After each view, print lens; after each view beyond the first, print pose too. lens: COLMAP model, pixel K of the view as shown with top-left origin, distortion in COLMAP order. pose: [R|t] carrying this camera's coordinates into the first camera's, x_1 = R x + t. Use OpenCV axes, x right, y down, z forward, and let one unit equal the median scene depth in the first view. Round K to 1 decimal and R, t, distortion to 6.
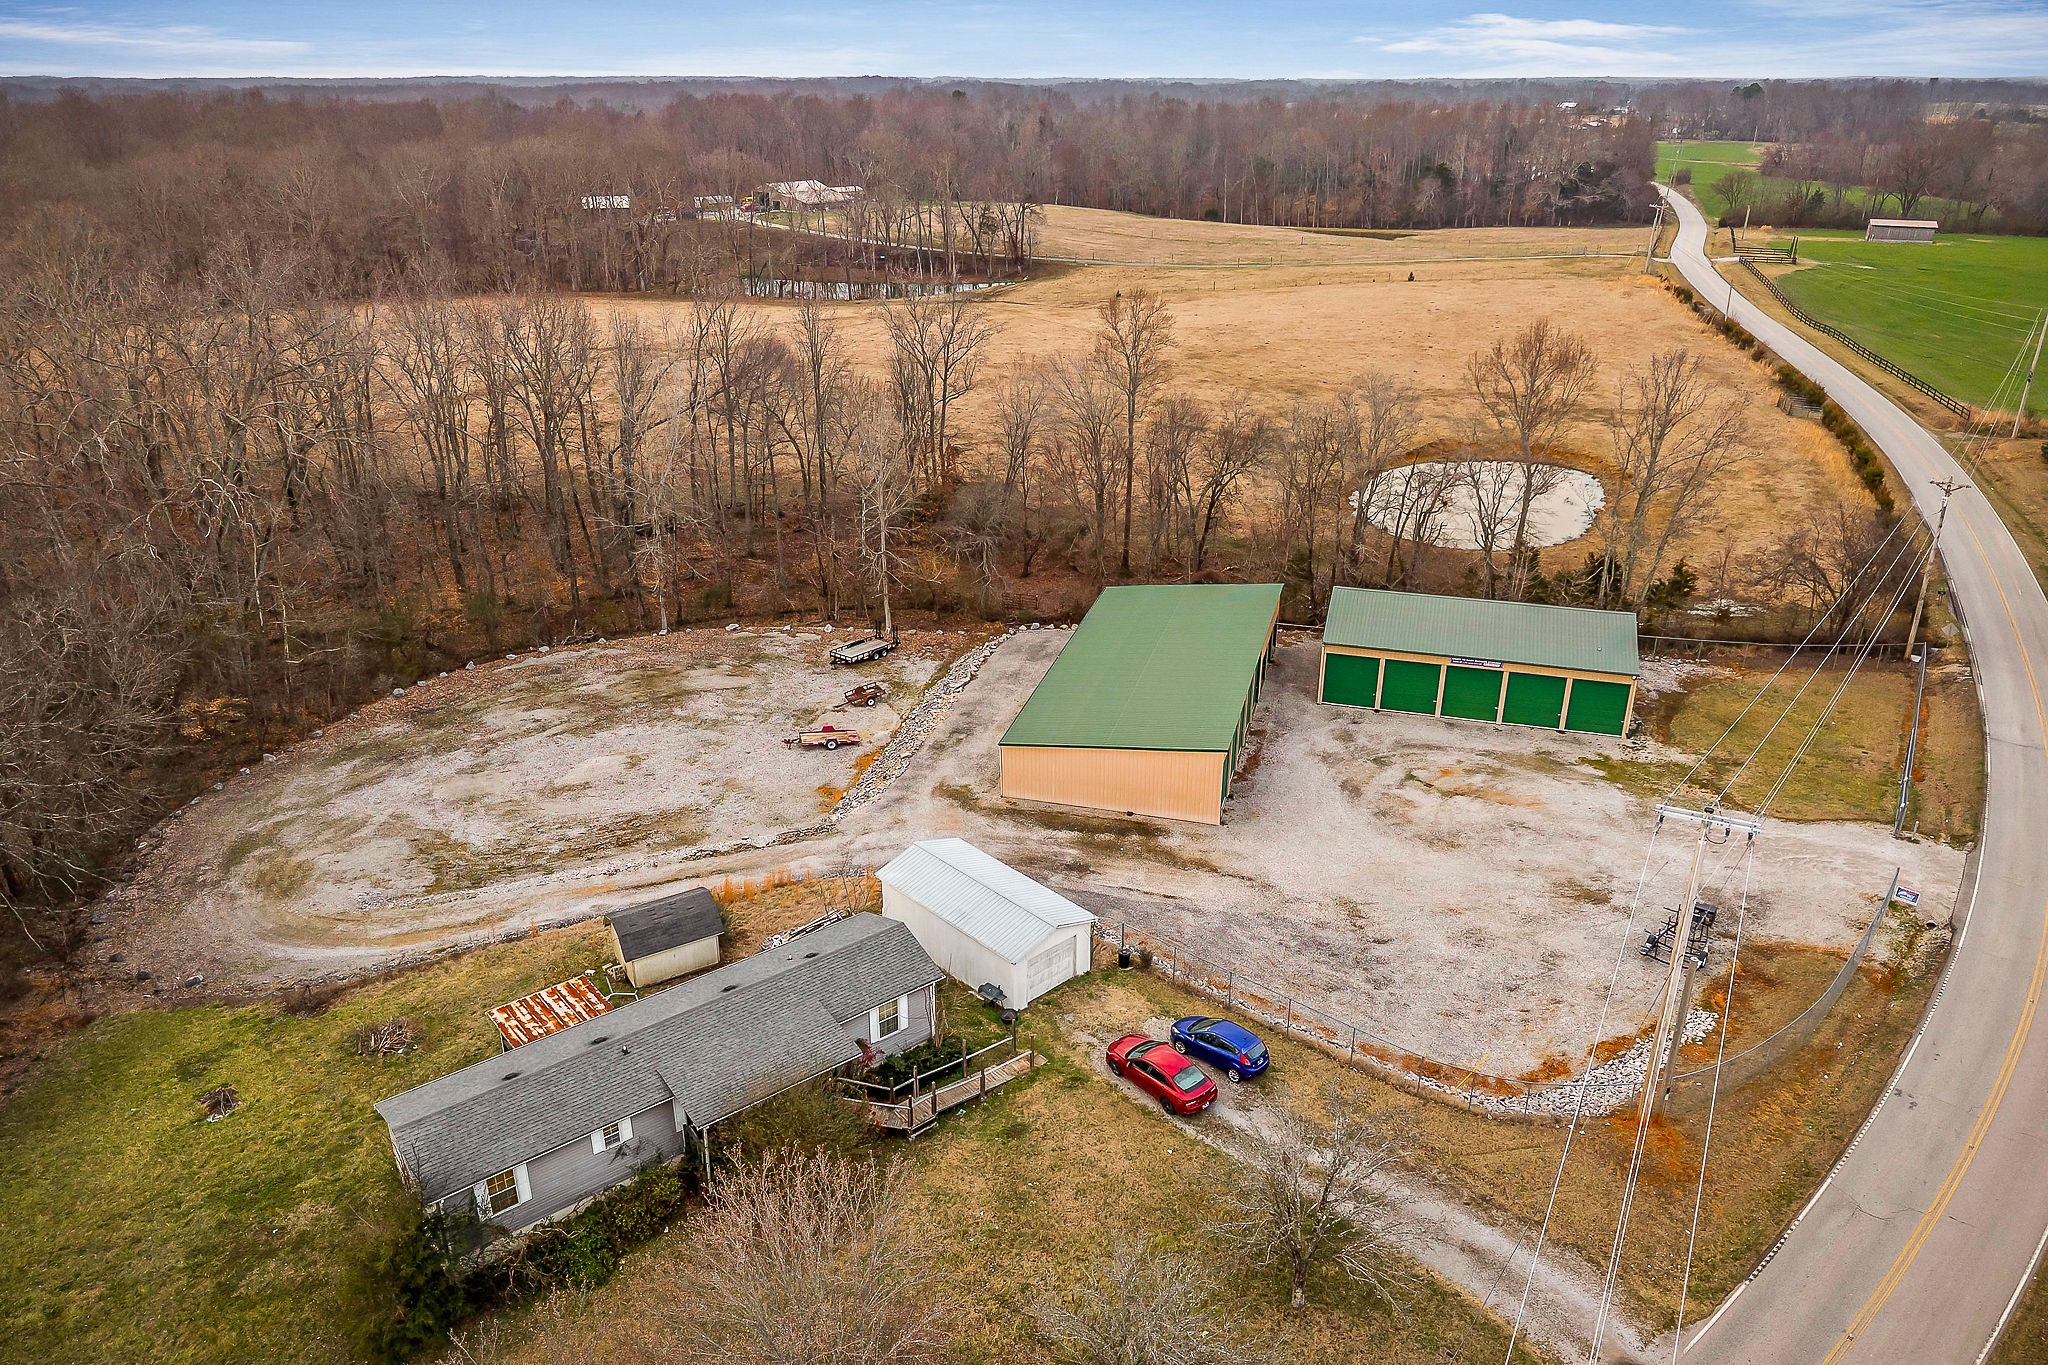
lens RADIAL K [[1401.5, 0, 1024.0], [0, 1401.5, 682.5], [0, 0, 1]] dist [0.036187, -0.021919]
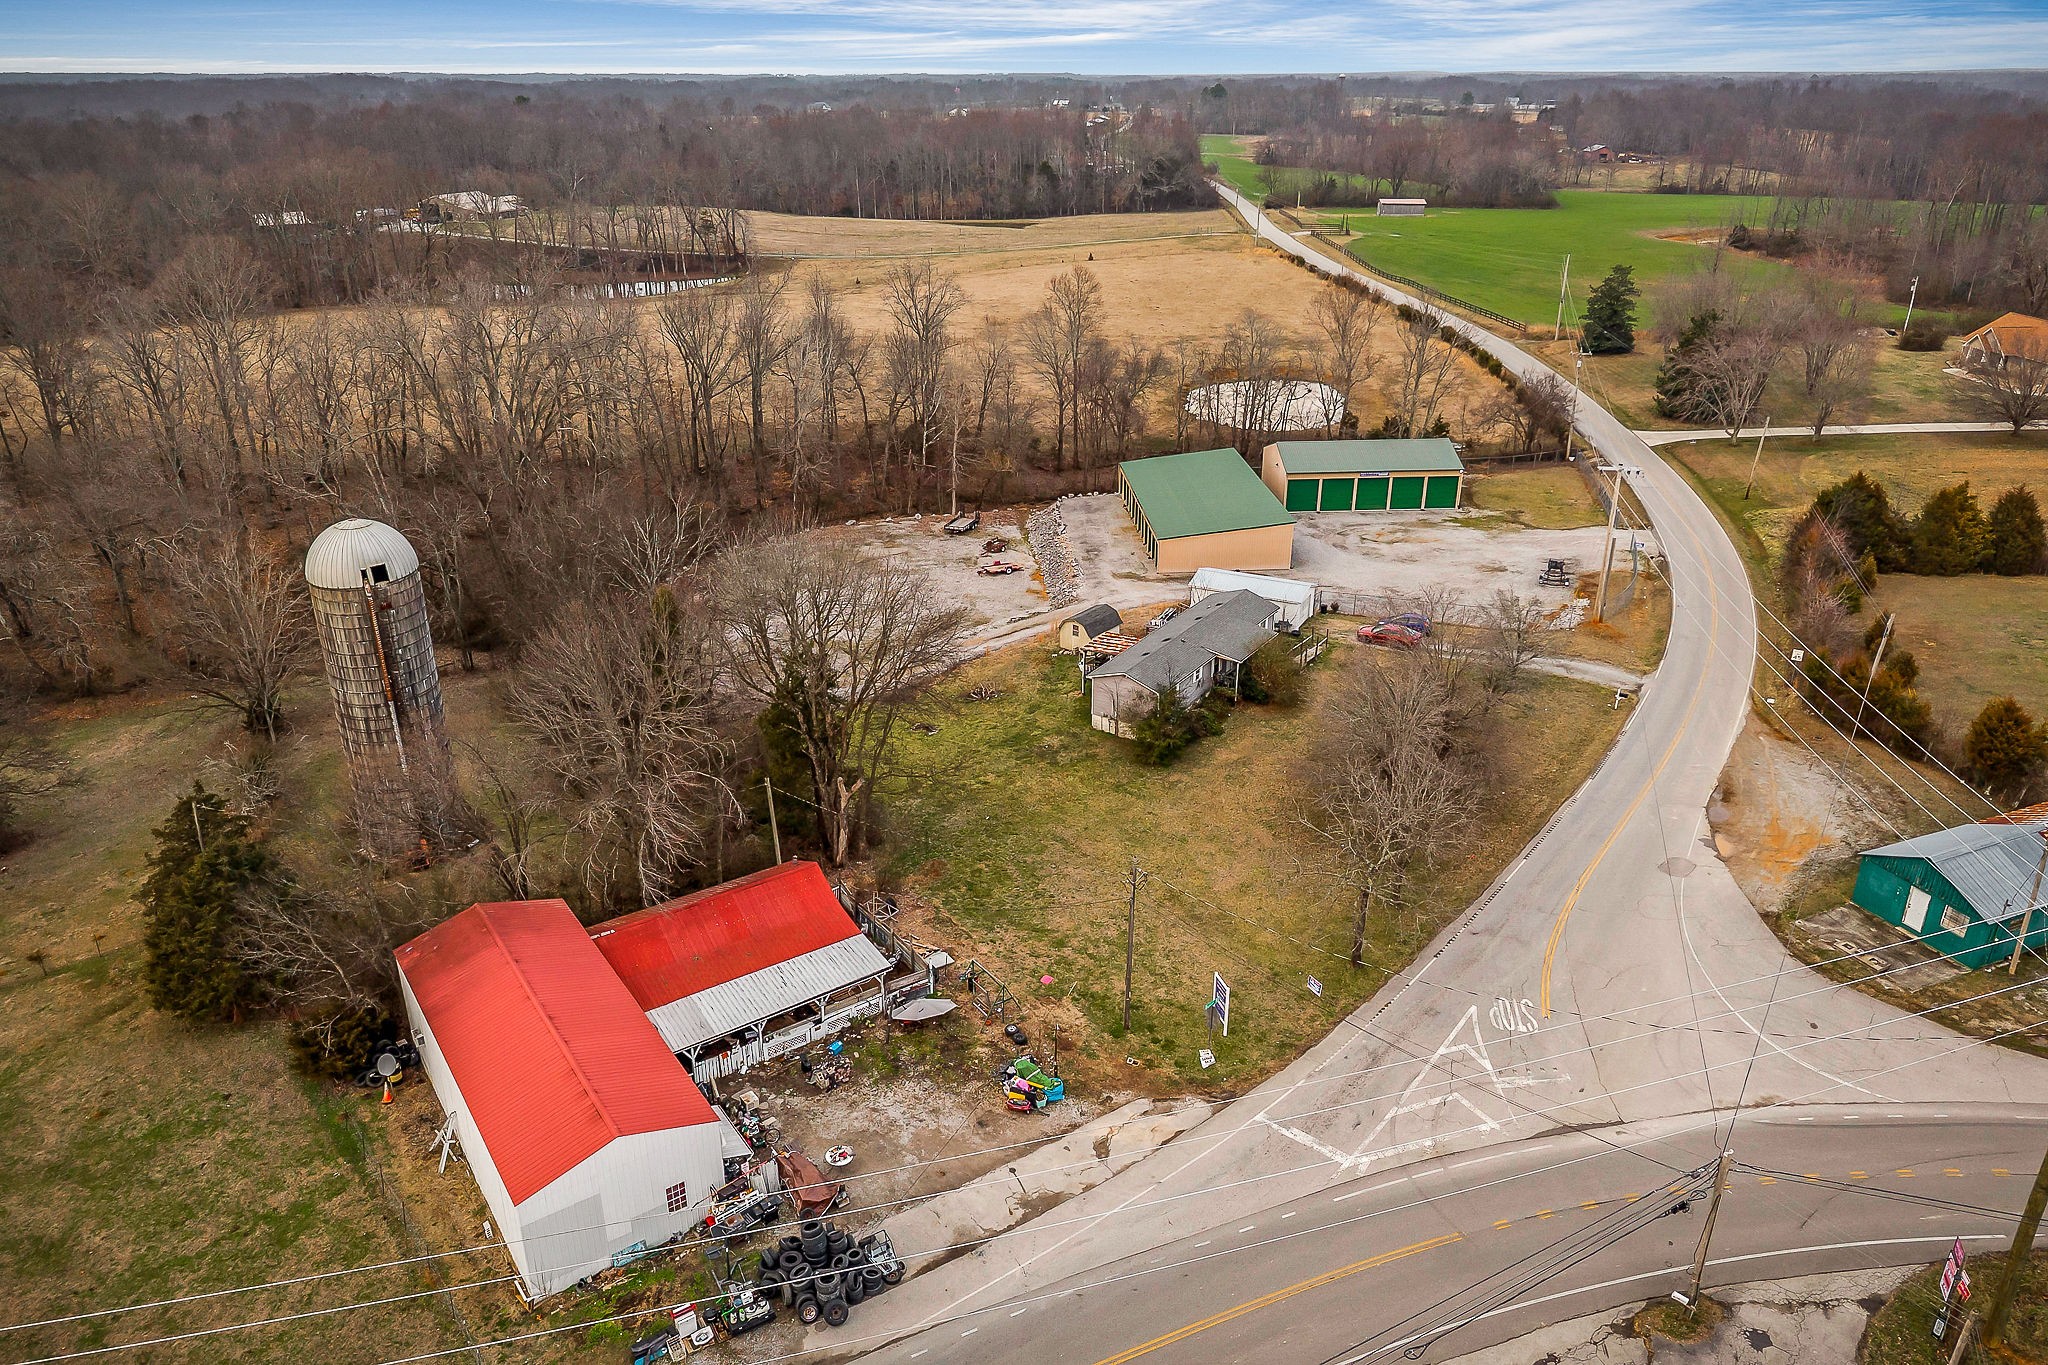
lens RADIAL K [[1401.5, 0, 1024.0], [0, 1401.5, 682.5], [0, 0, 1]] dist [0.036187, -0.021919]
pose [[0.941845, -0.138433, 0.306210, -0.445747], [0.137341, 0.990203, 0.025222, 0.095111], [-0.306702, 0.018300, 0.951630, -0.331192]]
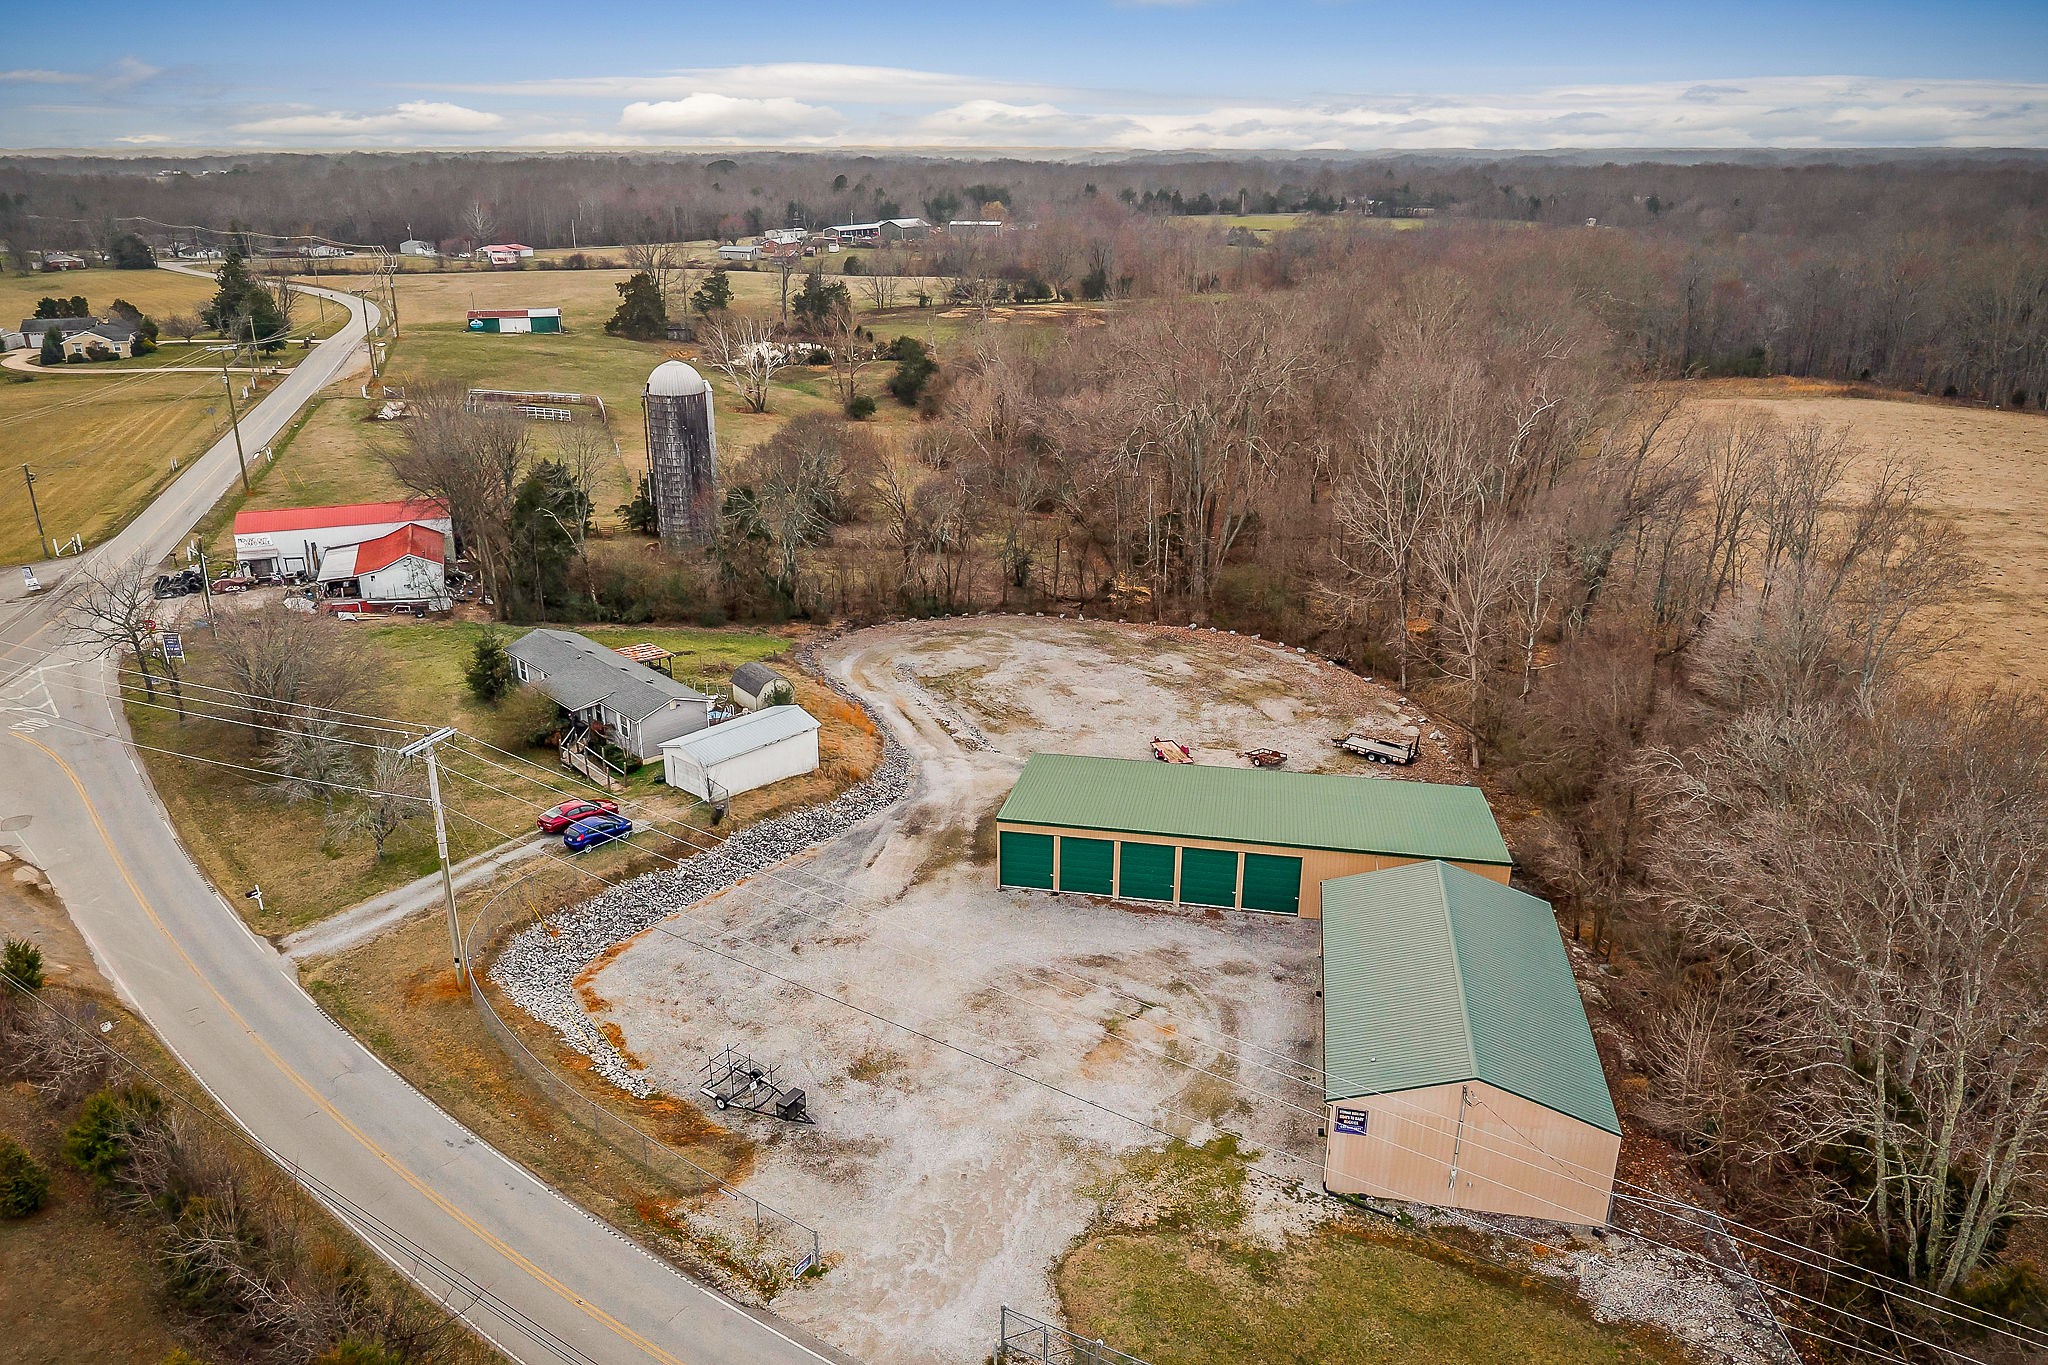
lens RADIAL K [[1407.5, 0, 1012.7], [0, 1407.5, 733.6], [0, 0, 1]] dist [0.055982, -0.070760]
pose [[0.091517, 0.380621, -0.920191, 0.682143], [-0.394349, 0.862375, 0.317487, -0.217477], [0.914392, 0.333821, 0.229020, 0.455706]]
